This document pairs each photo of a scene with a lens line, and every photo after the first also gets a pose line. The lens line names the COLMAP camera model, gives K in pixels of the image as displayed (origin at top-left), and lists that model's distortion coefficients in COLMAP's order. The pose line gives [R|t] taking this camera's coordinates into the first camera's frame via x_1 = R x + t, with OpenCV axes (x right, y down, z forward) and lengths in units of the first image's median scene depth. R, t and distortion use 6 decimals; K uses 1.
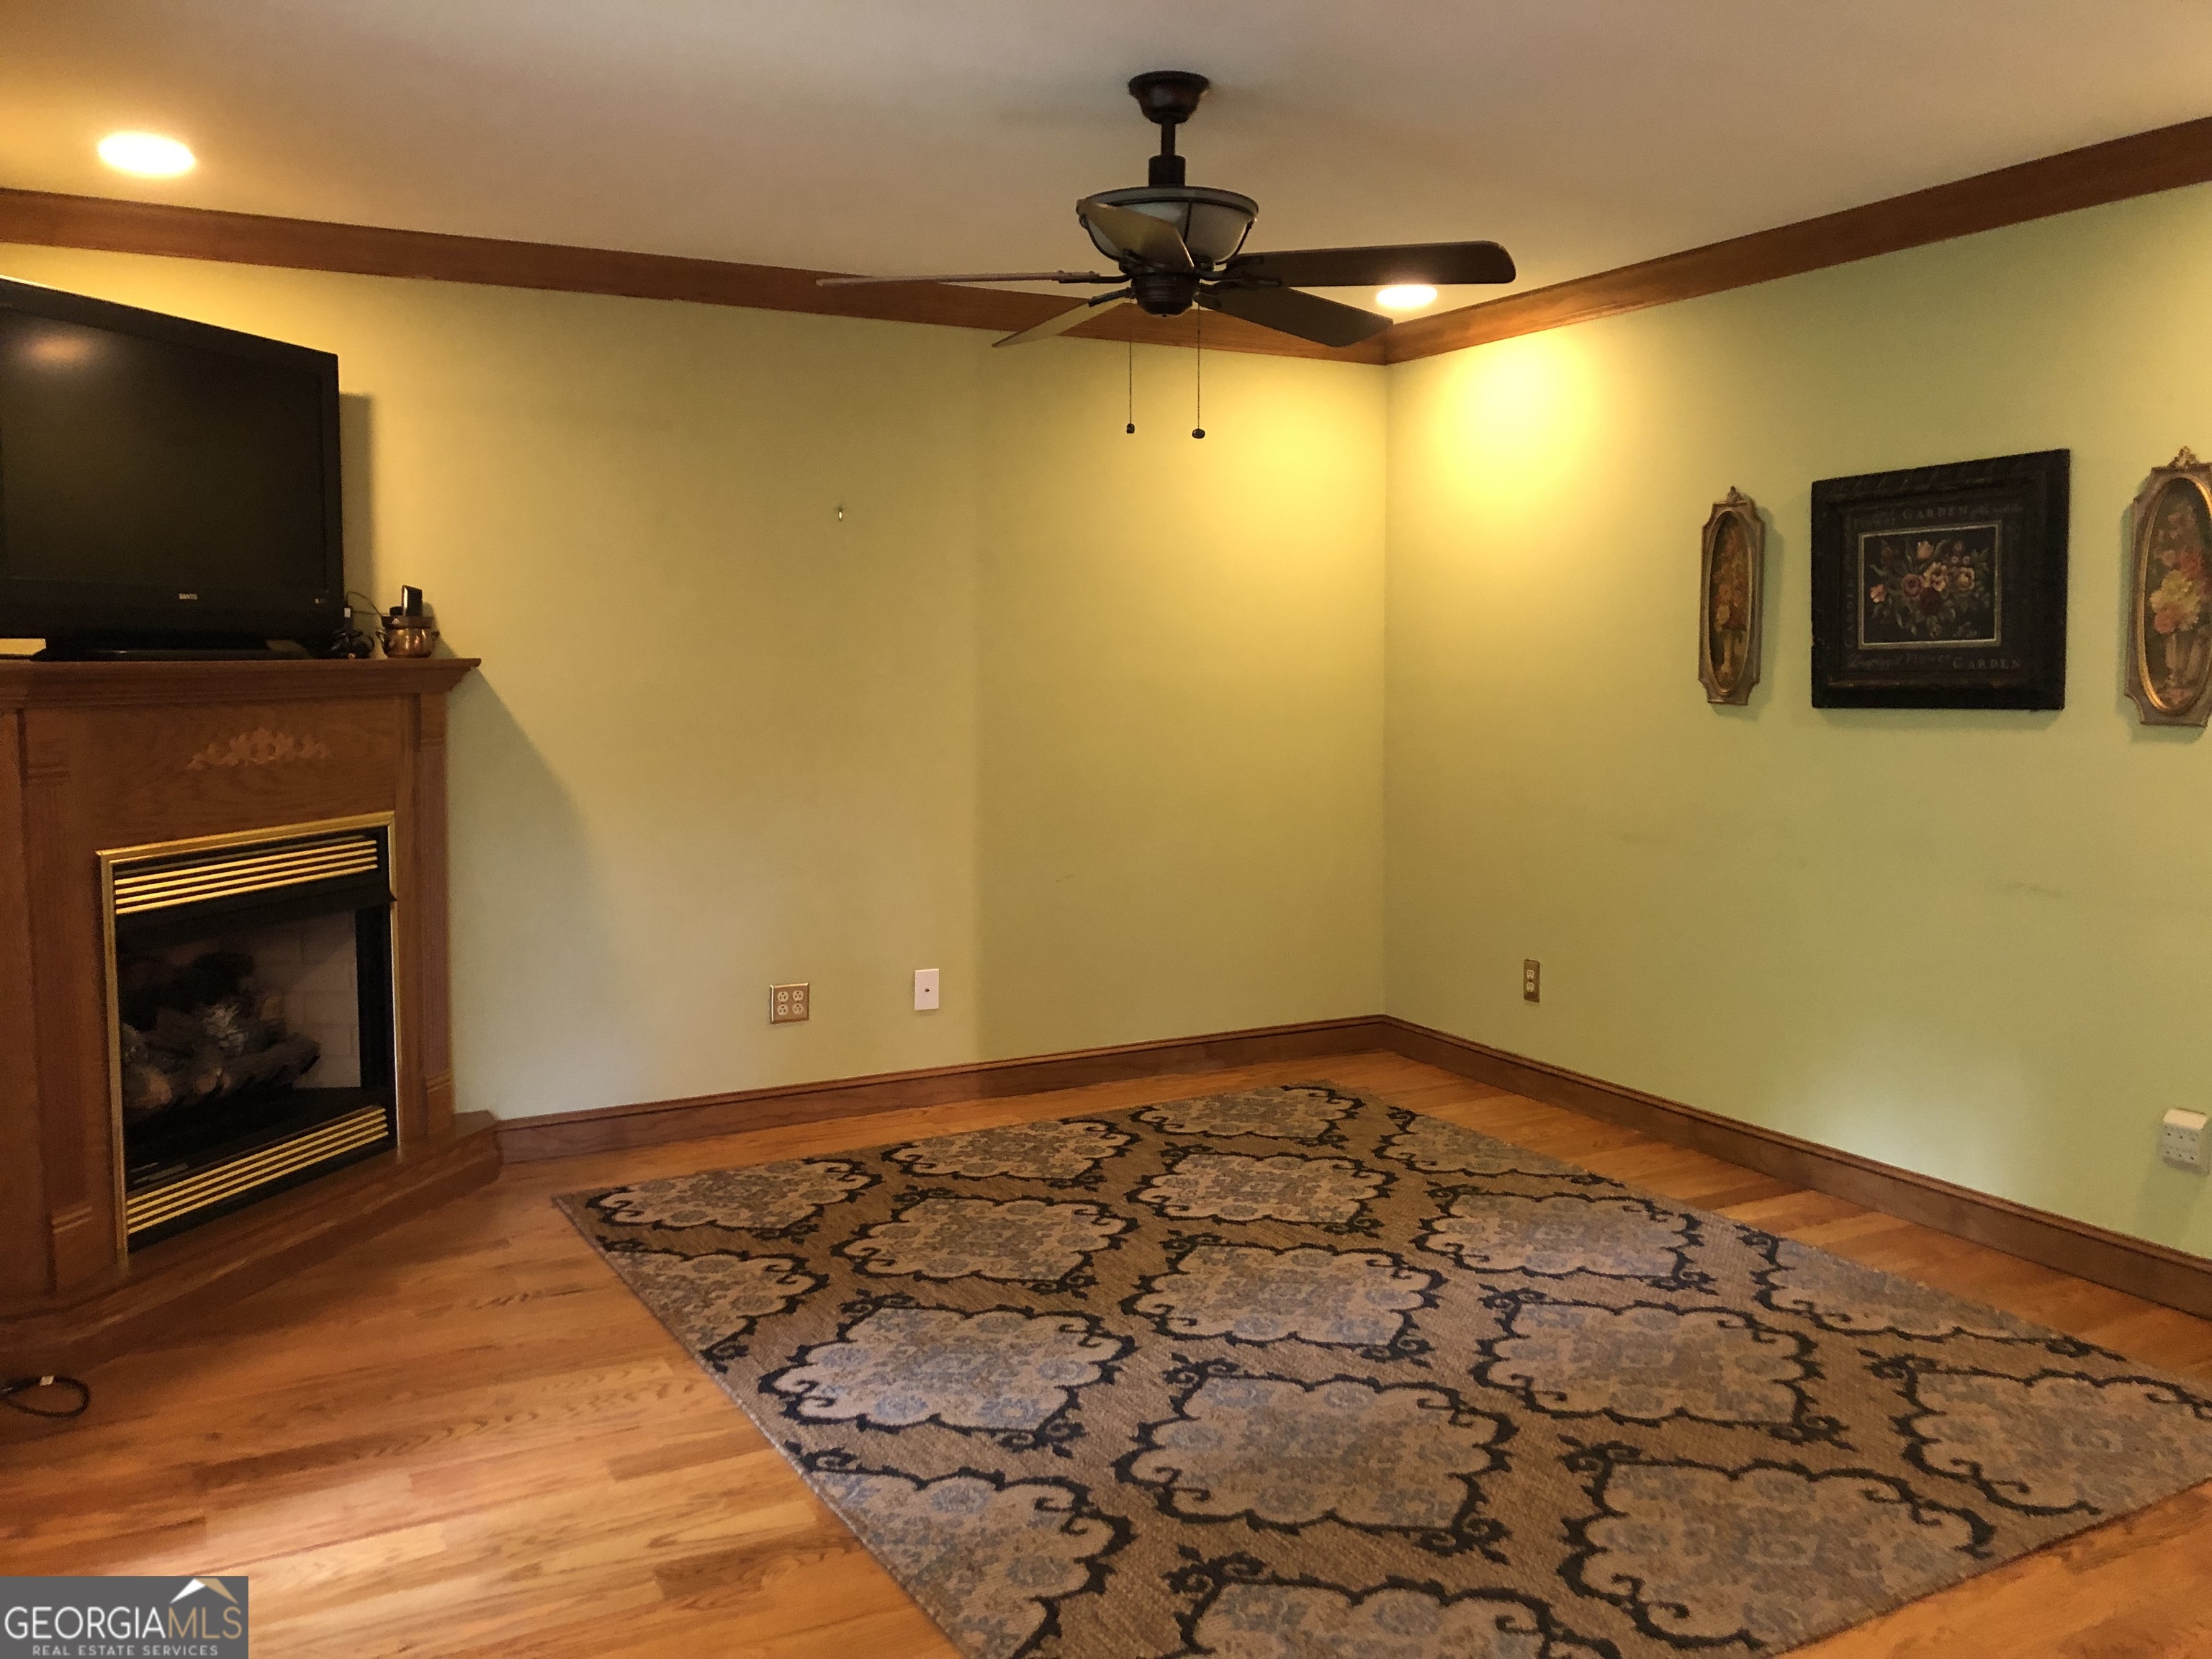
lens RADIAL K [[1818.4, 0, 1096.5], [0, 1818.4, 800.4], [0, 0, 1]] dist [0.036286, -0.019122]
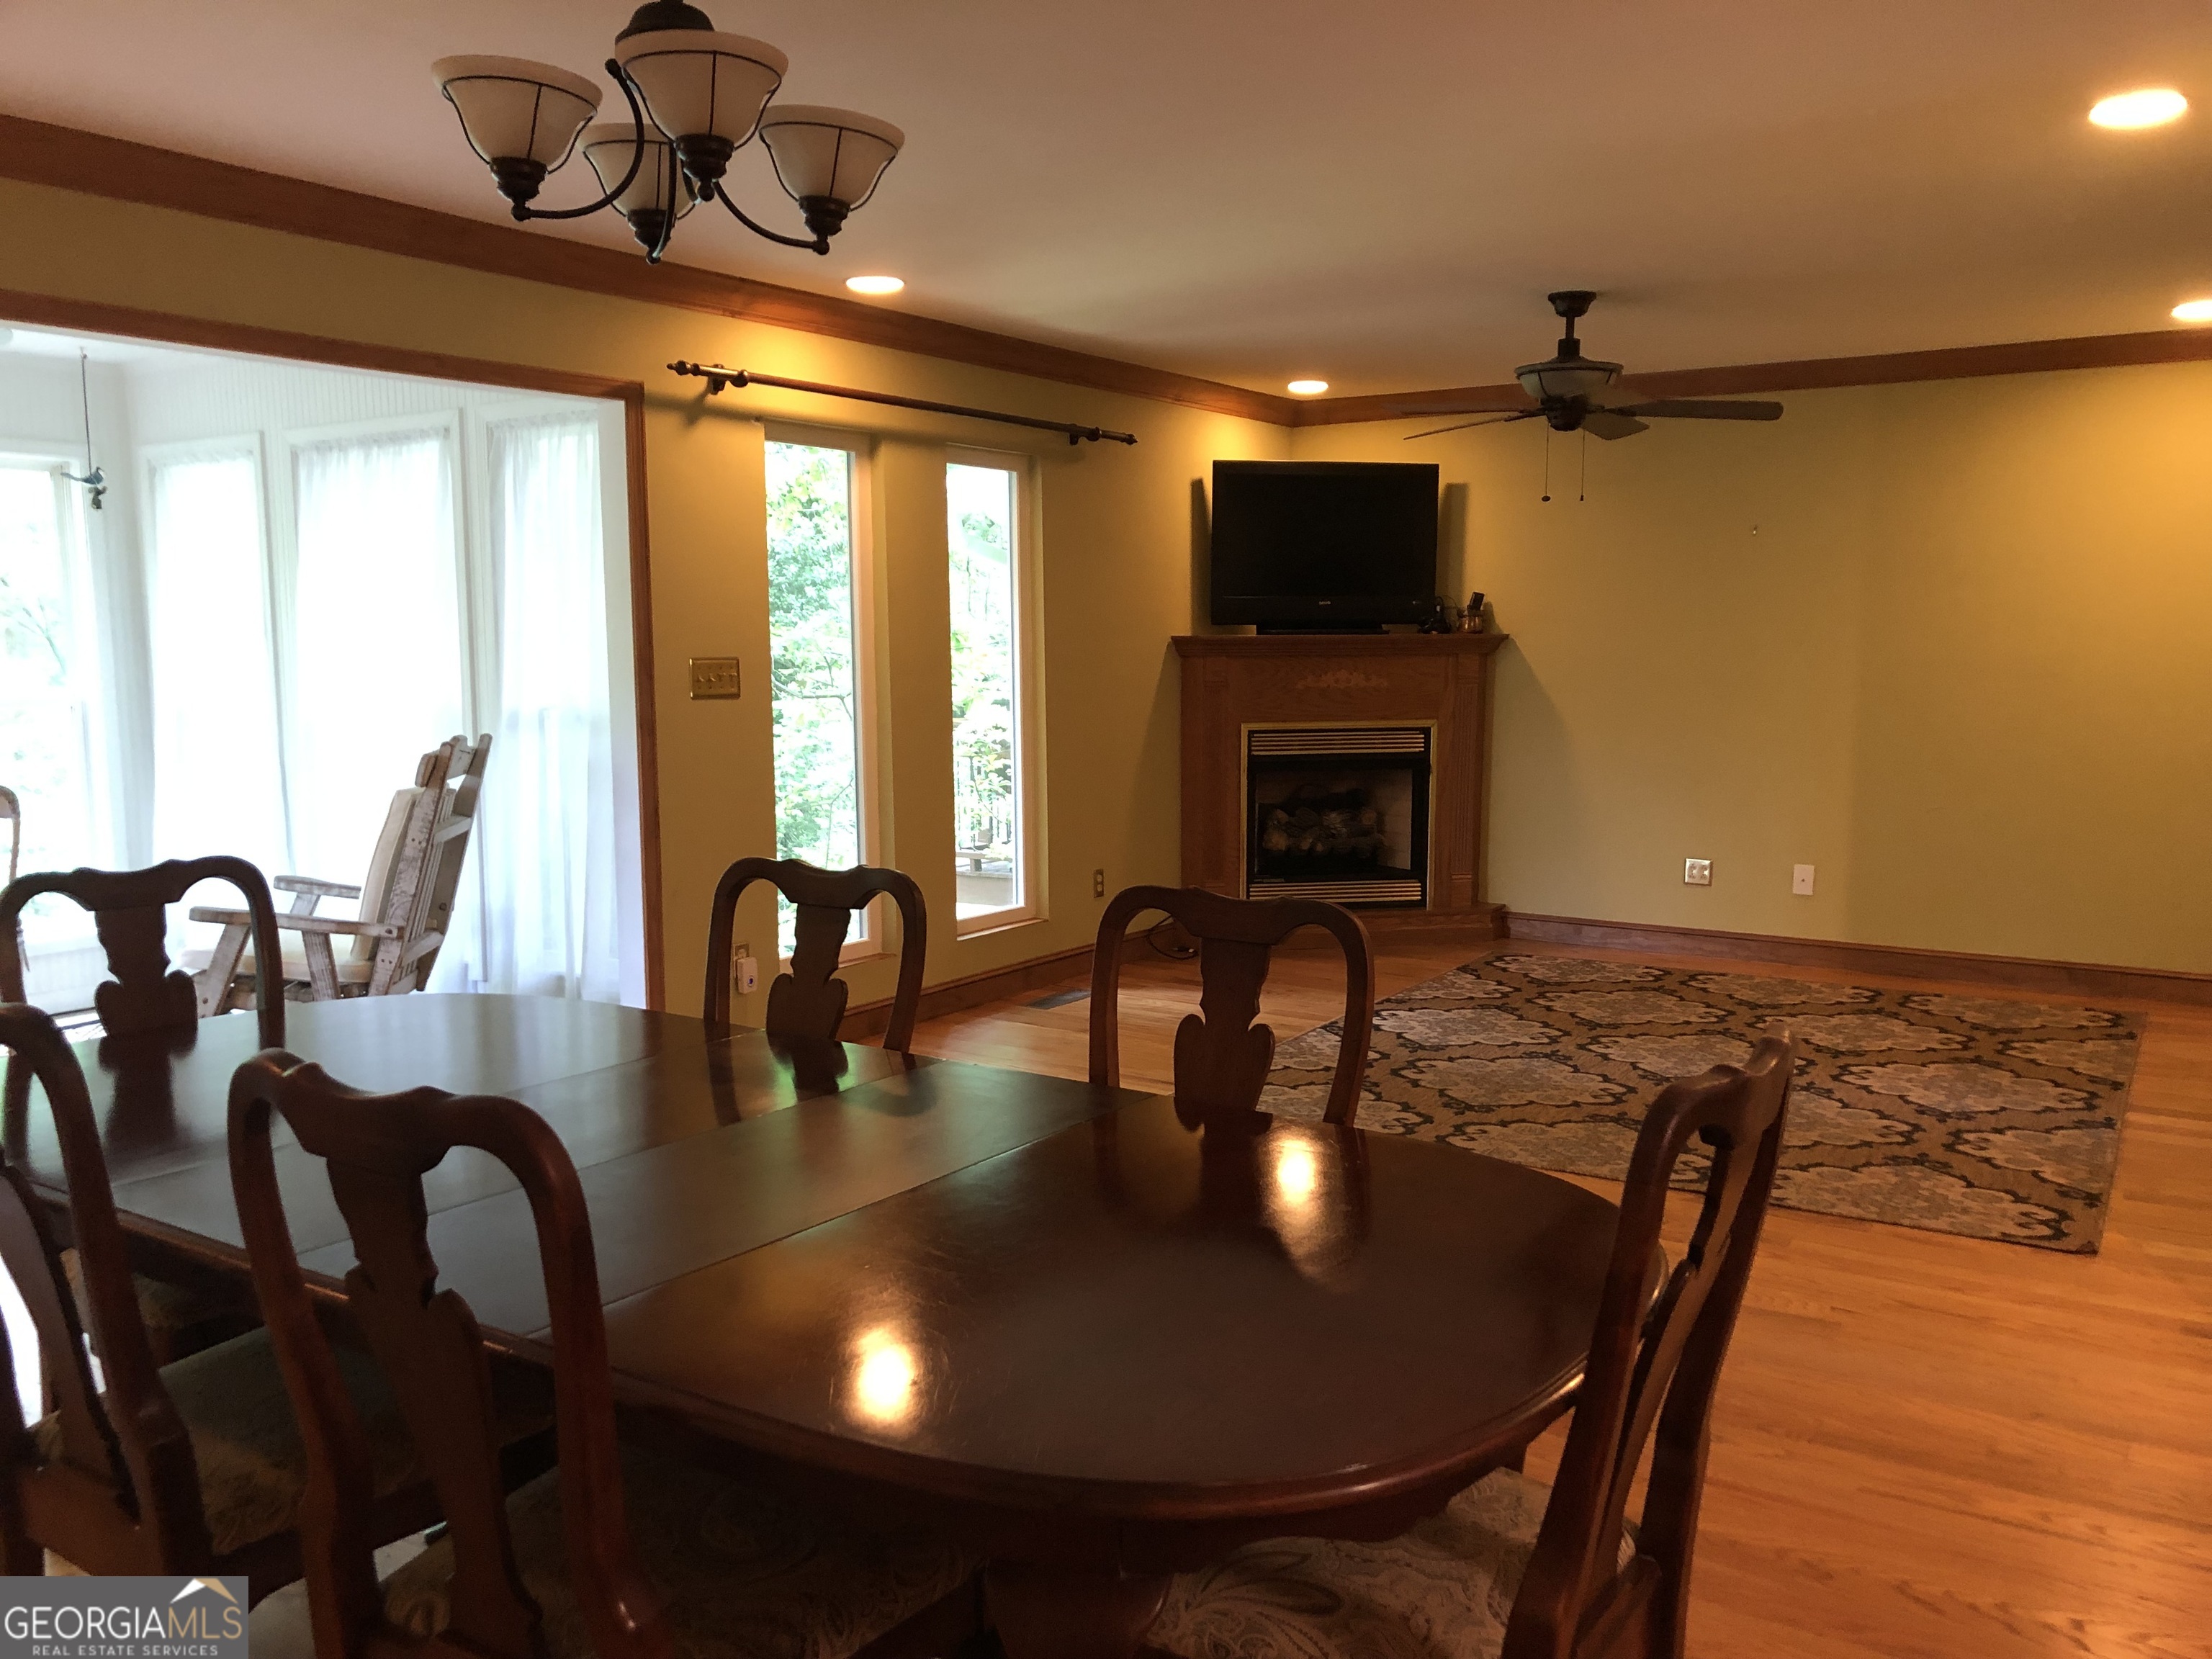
lens RADIAL K [[1818.4, 0, 1144.2], [0, 1818.4, 864.9], [0, 0, 1]] dist [0.036286, -0.019122]
pose [[0.499222, 0.114263, -0.858907, 1.157413], [-0.076134, 0.993217, 0.087879, 0.013603], [0.863123, 0.021520, 0.504535, -0.164299]]
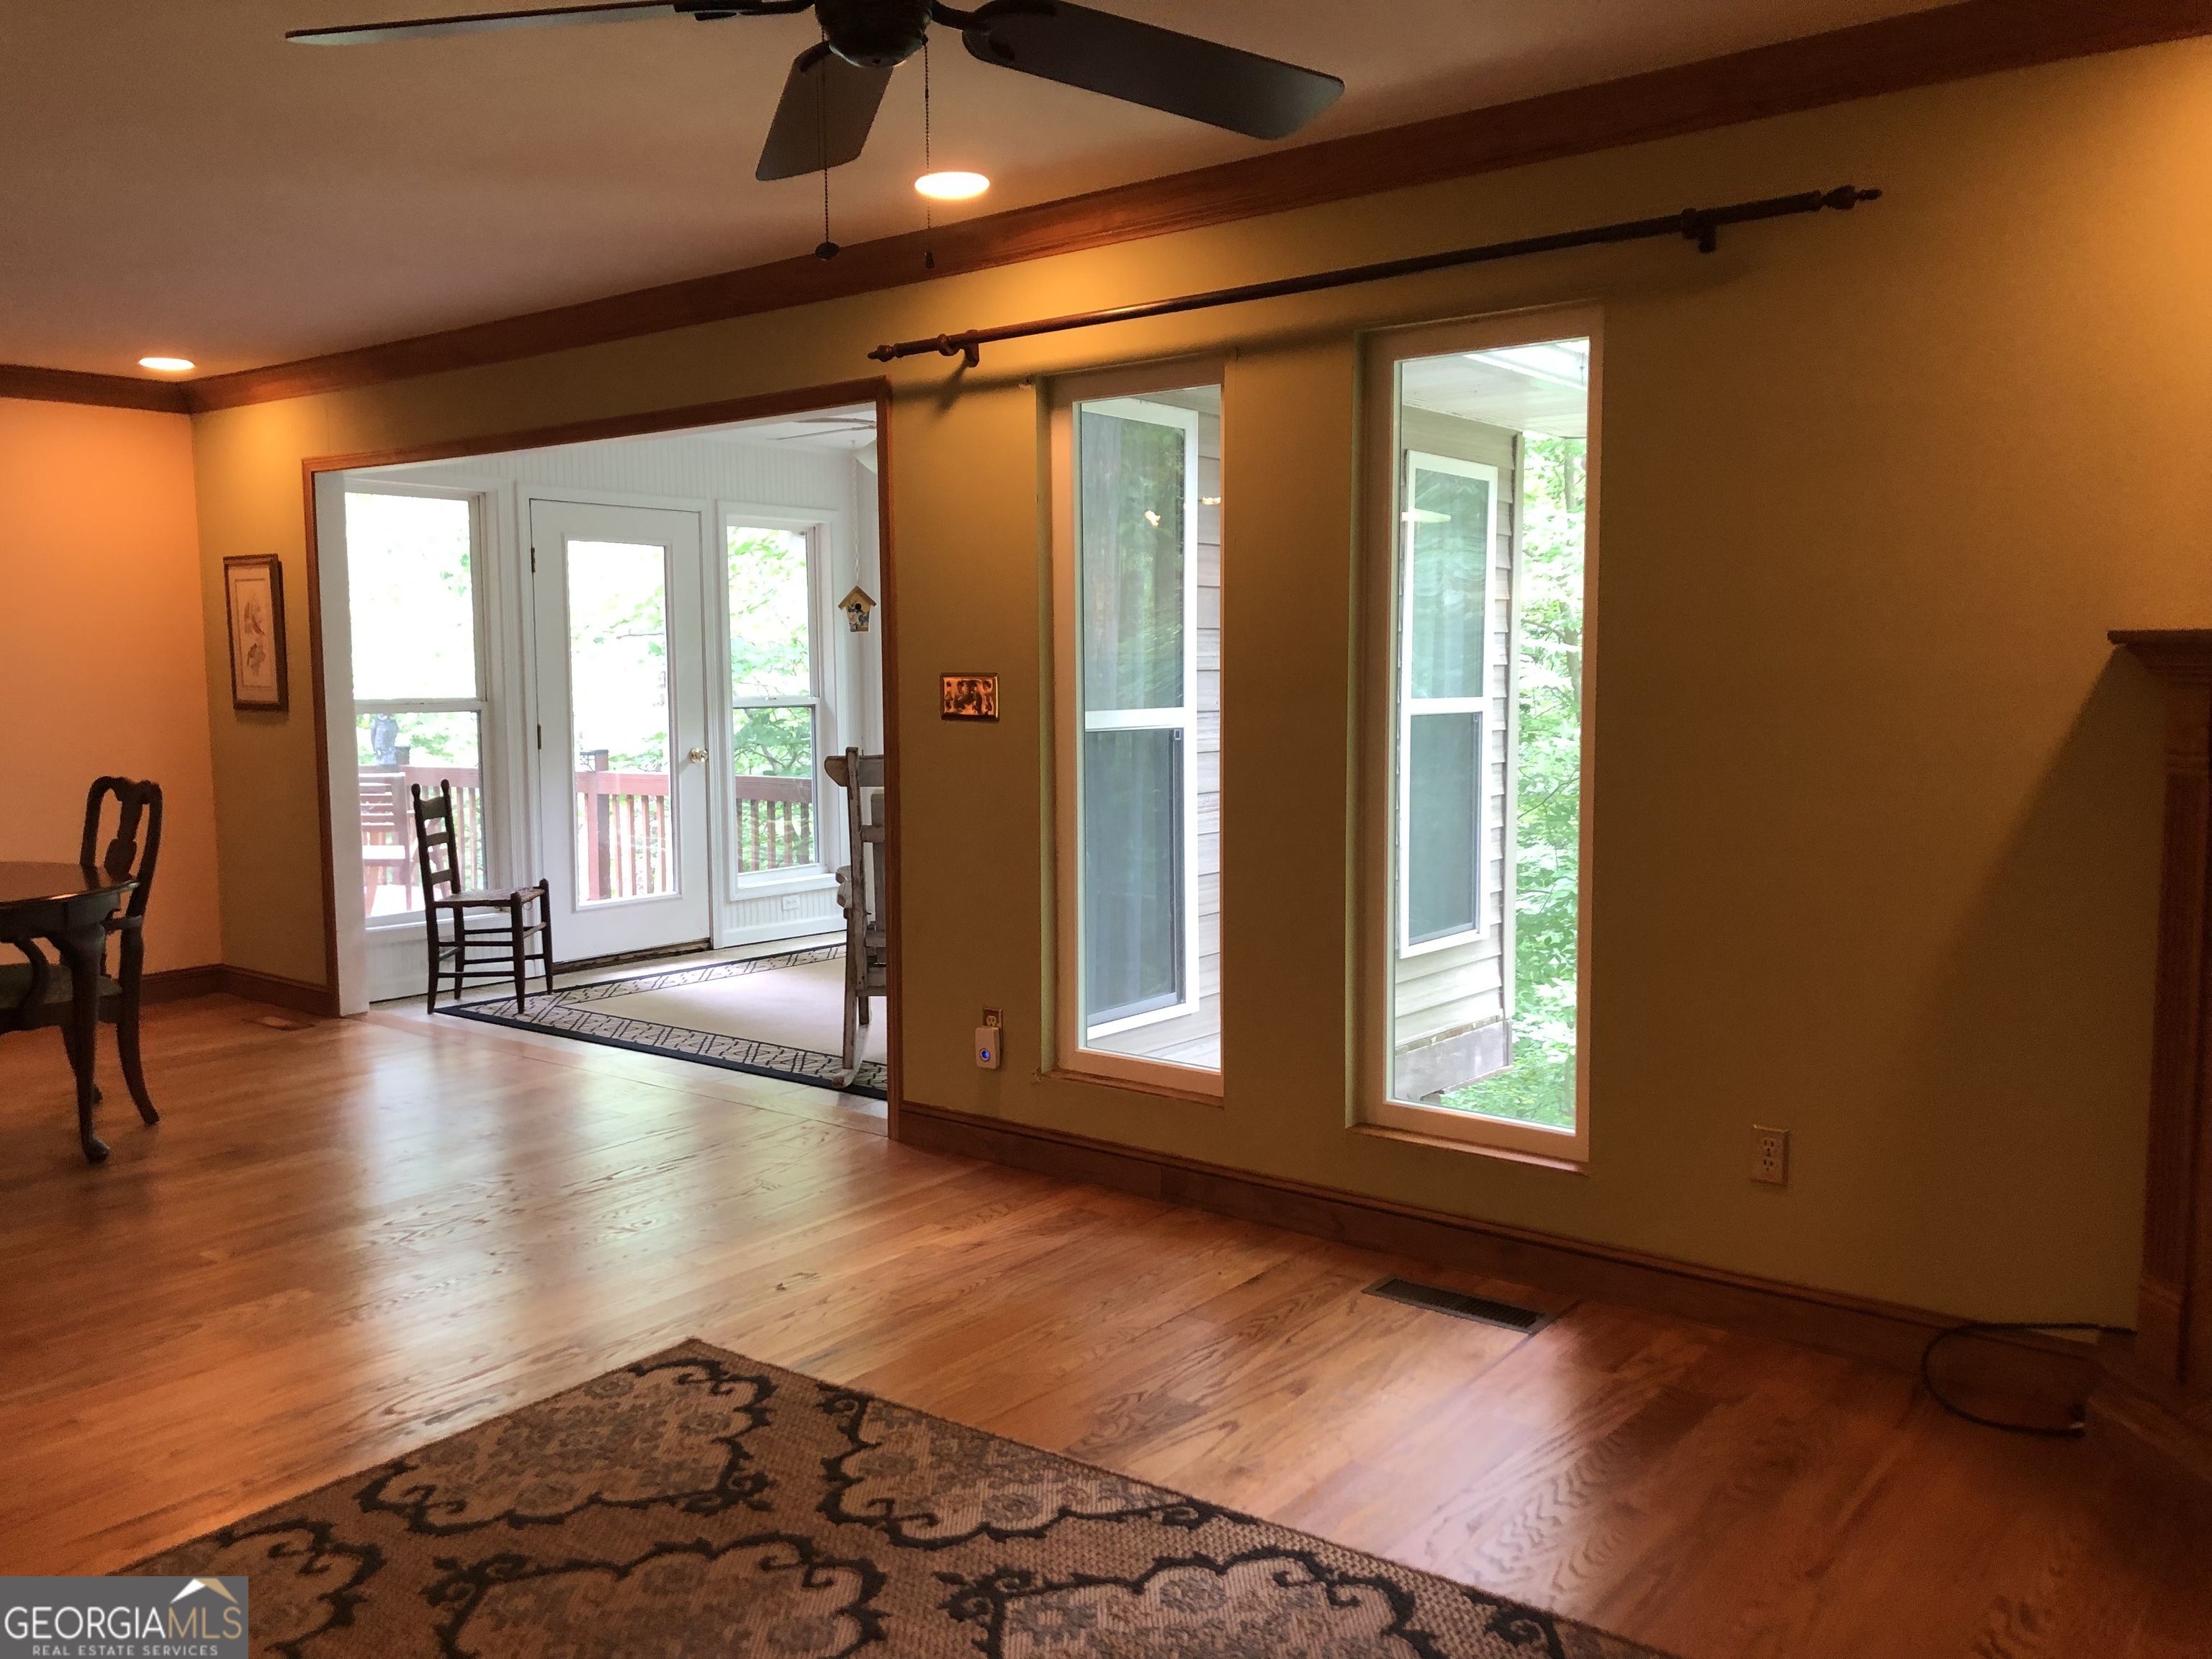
lens RADIAL K [[1818.4, 0, 1092.5], [0, 1818.4, 839.5], [0, 0, 1]] dist [0.036286, -0.019122]
pose [[-0.917226, 0.054353, -0.394643, 0.188597], [-0.020043, 0.983098, 0.181982, -0.107359], [0.397863, 0.174828, -0.900633, 1.377953]]
